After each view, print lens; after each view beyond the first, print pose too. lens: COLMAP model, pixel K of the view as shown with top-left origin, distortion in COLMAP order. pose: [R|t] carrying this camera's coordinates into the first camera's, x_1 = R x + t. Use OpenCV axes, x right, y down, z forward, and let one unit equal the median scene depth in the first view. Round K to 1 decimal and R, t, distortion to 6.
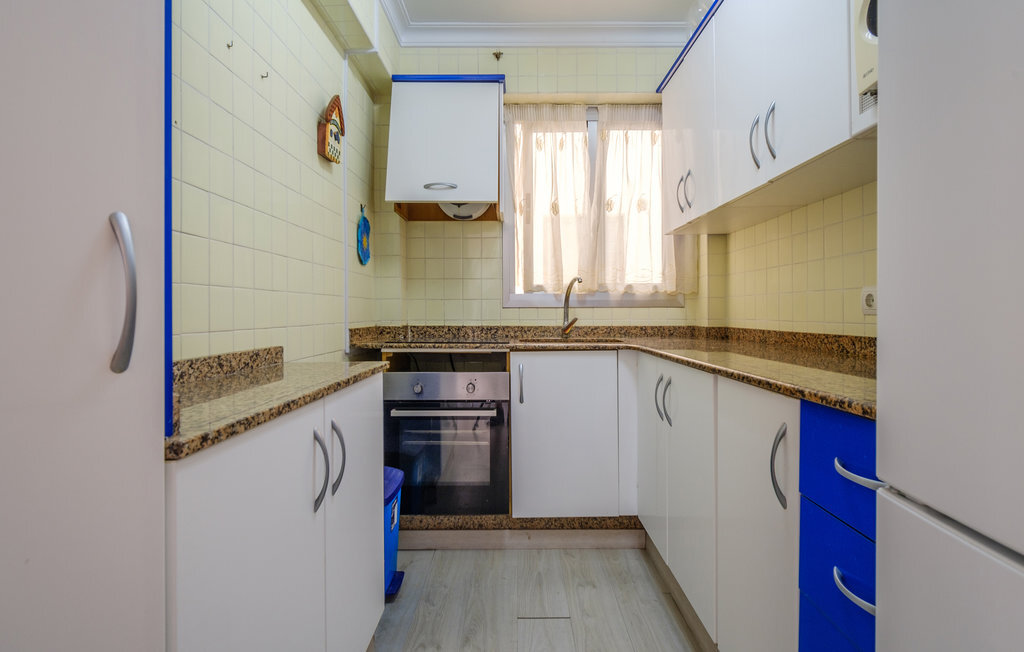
lens RADIAL K [[498.3, 0, 512.5], [0, 498.3, 321.2], [0, 0, 1]] dist [-0.000609, -0.001101]
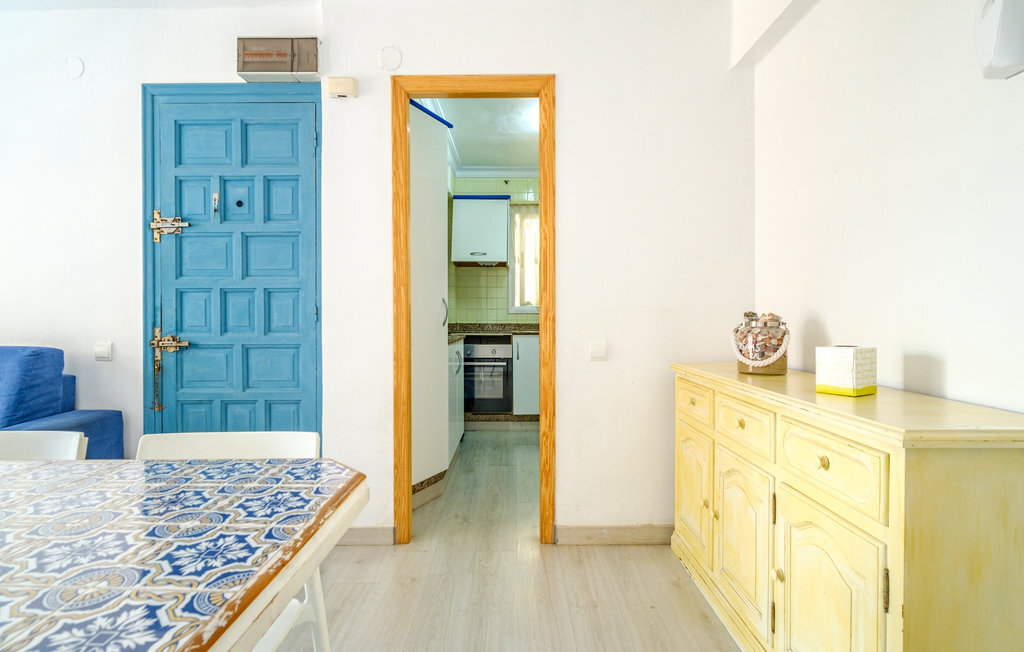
lens RADIAL K [[498.3, 0, 511.5], [0, 498.3, 325.4], [0, 0, 1]] dist [-0.000609, -0.001101]
pose [[0.999975, 0.001662, -0.006809, 0.004197], [-0.001629, 0.999987, 0.004862, 0.010612], [0.006817, -0.004850, 0.999965, -1.026479]]
